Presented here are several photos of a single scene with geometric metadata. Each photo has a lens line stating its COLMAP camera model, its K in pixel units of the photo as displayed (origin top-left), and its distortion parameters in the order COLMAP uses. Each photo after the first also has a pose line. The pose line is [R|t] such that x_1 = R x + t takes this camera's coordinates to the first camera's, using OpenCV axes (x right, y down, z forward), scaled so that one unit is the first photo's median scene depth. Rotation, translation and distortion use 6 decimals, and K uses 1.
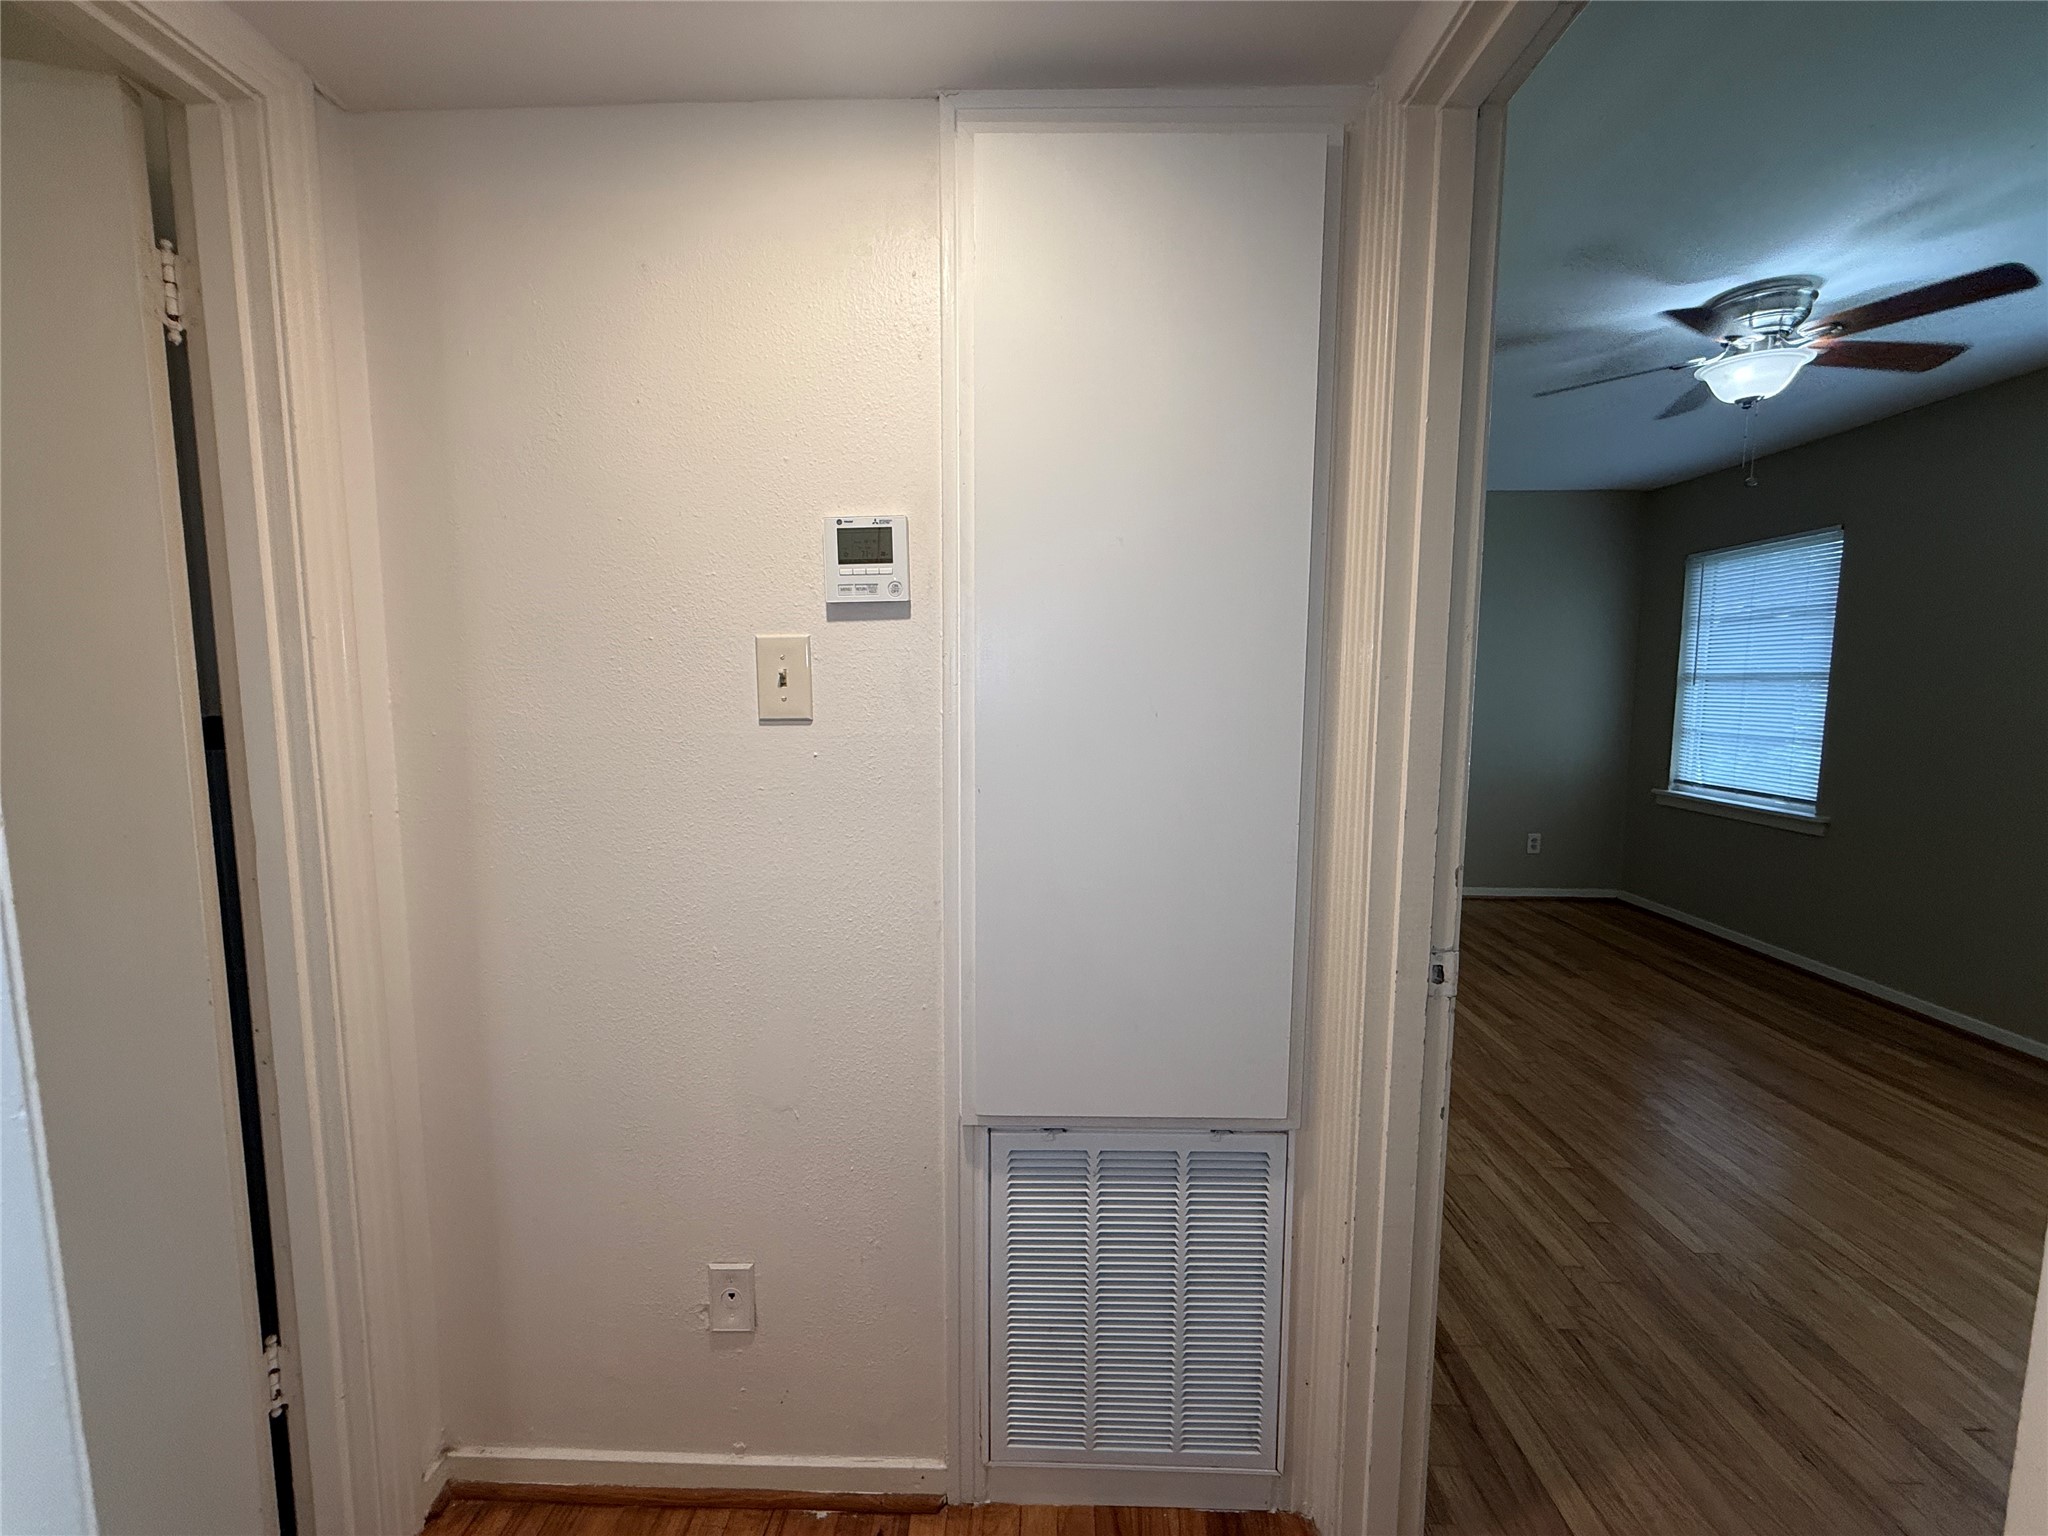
lens RADIAL K [[816.6, 0, 1018.4], [0, 816.6, 761.9], [0, 0, 1]] dist [-0.001897, 0.001217]
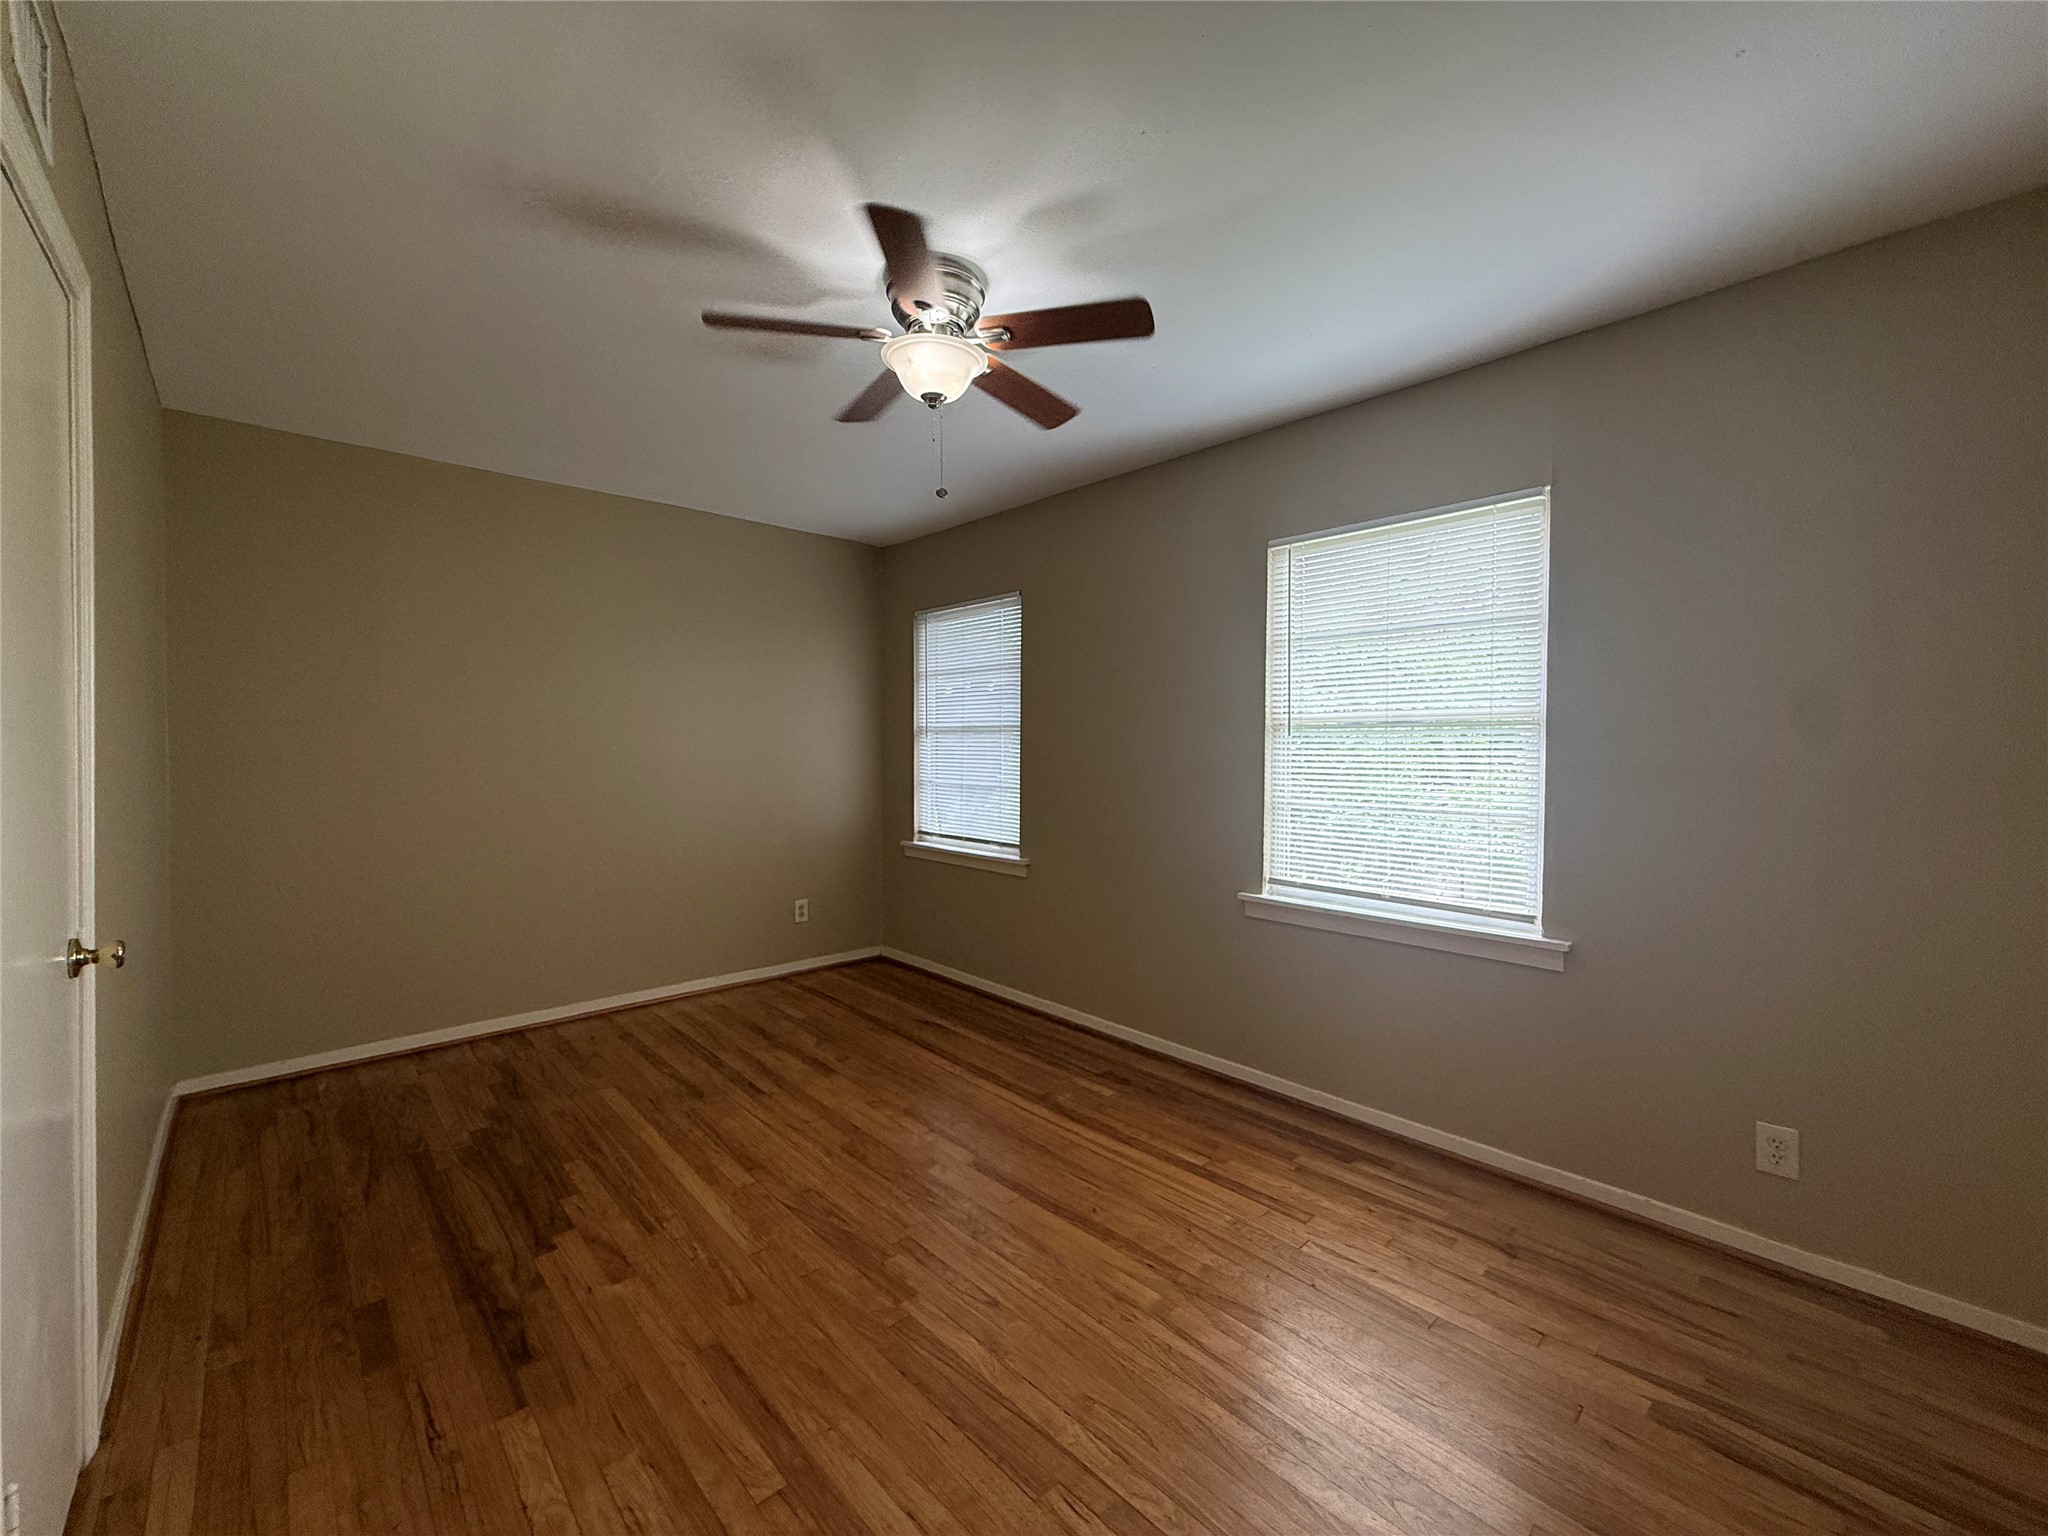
lens RADIAL K [[816.6, 0, 1015.1], [0, 816.6, 763.6], [0, 0, 1]] dist [-0.001897, 0.001217]
pose [[0.713504, -0.013398, 0.700523, 0.236046], [0.065031, 0.996768, -0.047172, -0.007846], [-0.697626, 0.079213, 0.712069, 0.244223]]
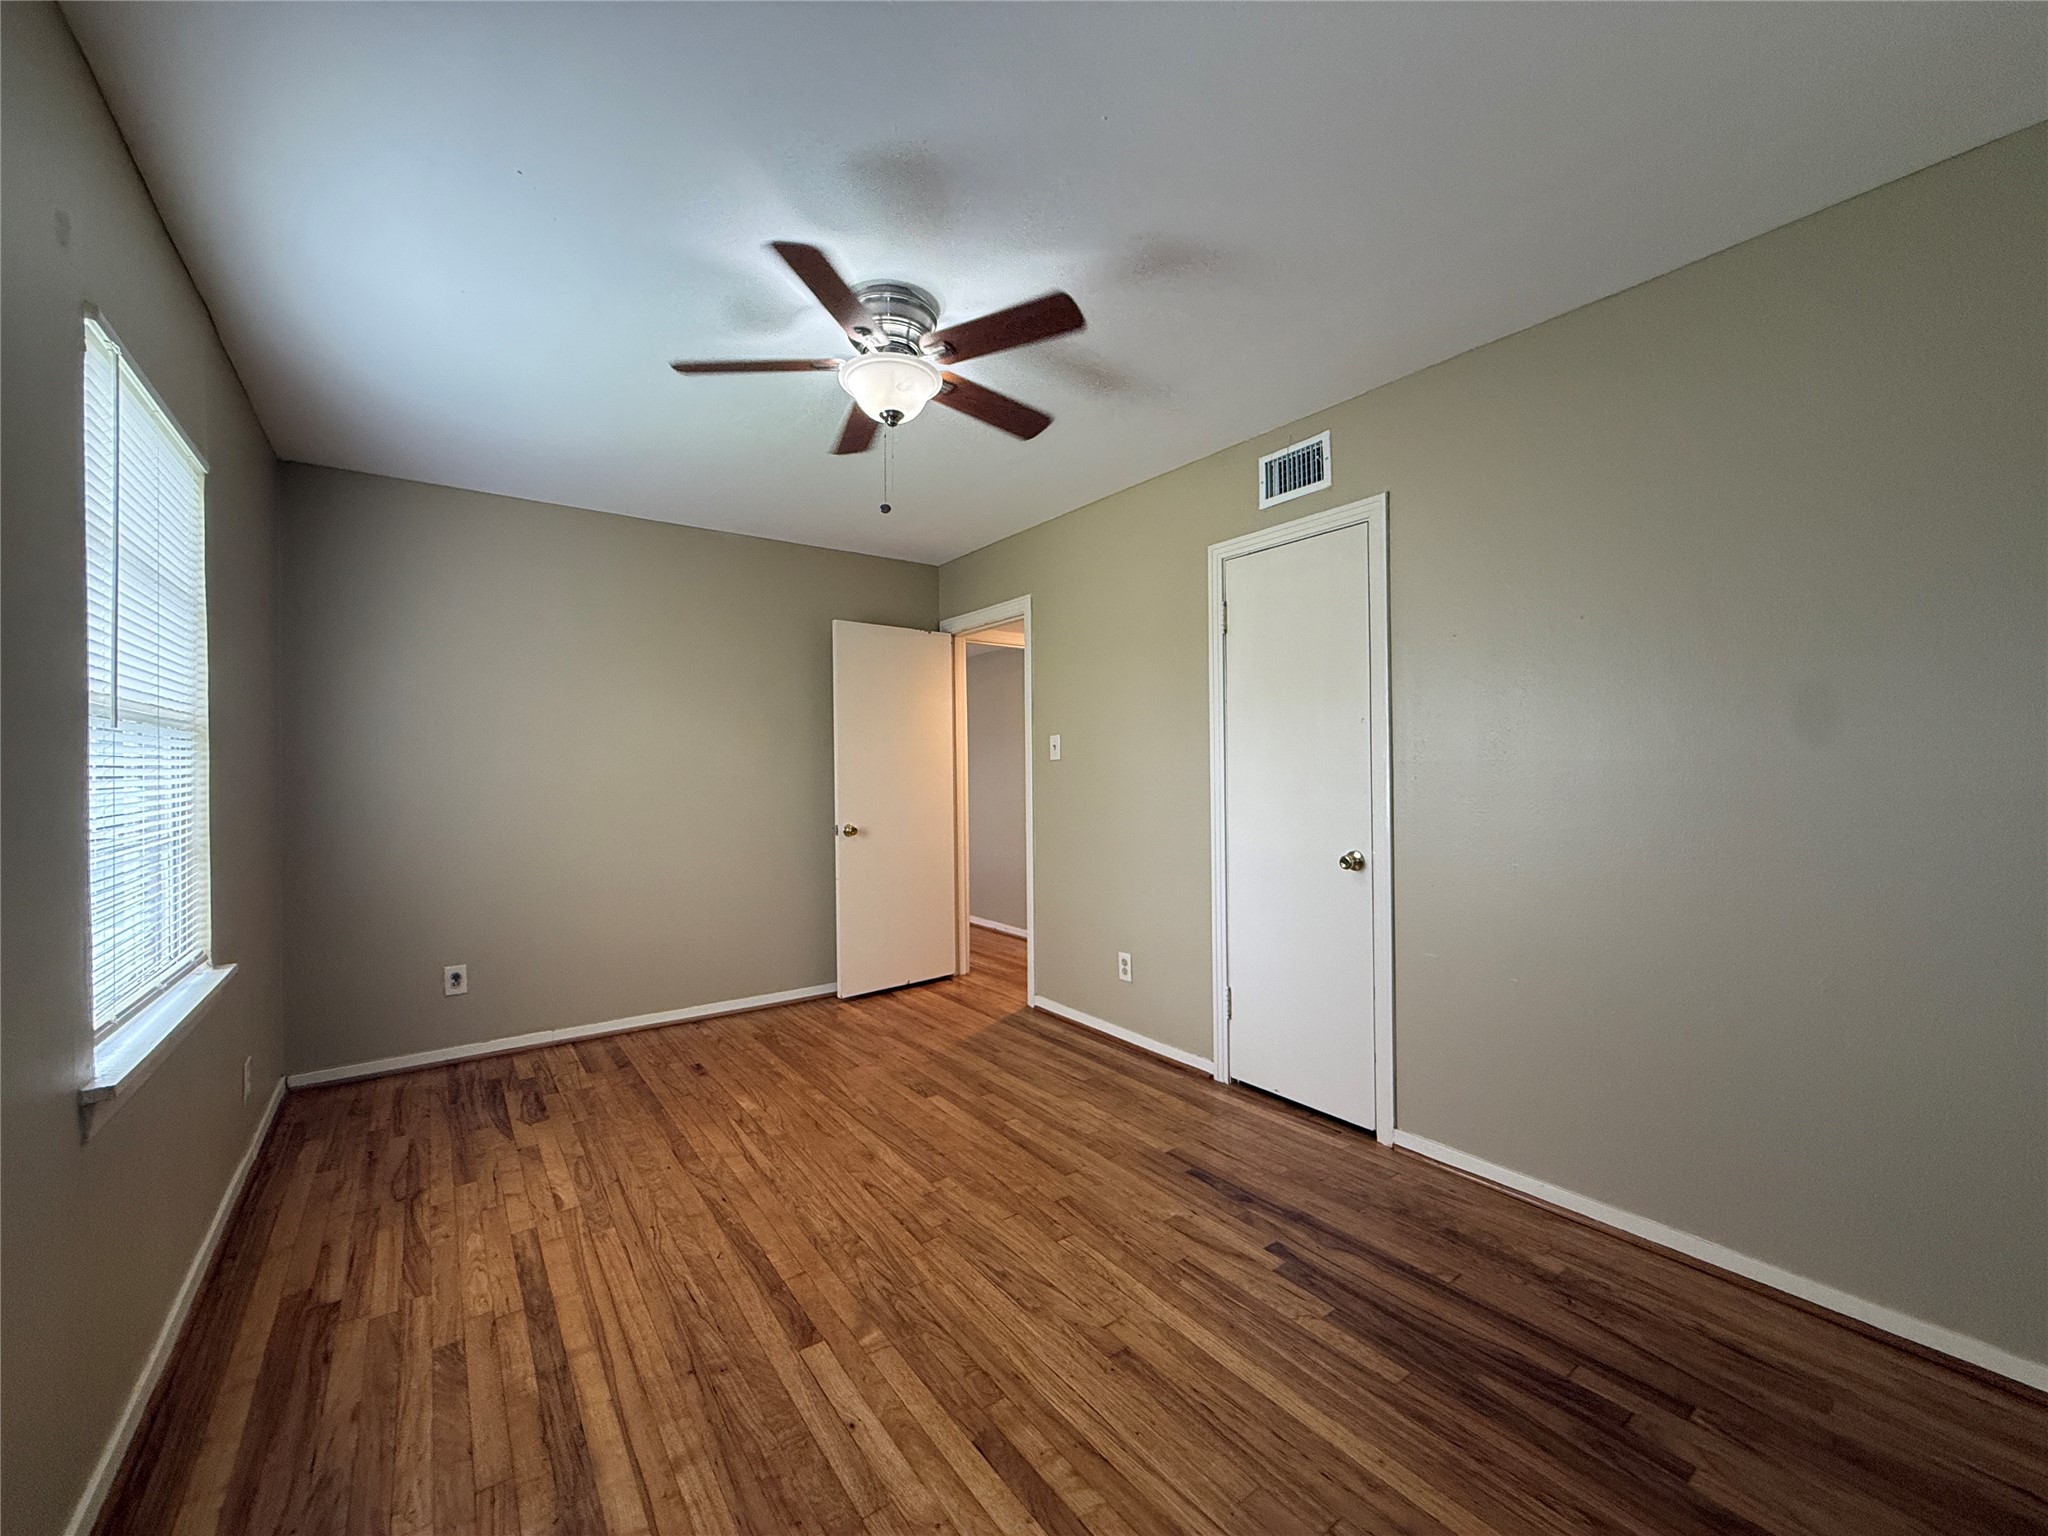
lens RADIAL K [[816.6, 0, 1022.8], [0, 816.6, 770.4], [0, 0, 1]] dist [-0.001897, 0.001217]
pose [[-0.786860, 0.007041, -0.617091, 0.904437], [-0.052701, 0.995516, 0.078558, -0.092195], [0.614877, 0.094335, -0.782961, 1.235061]]
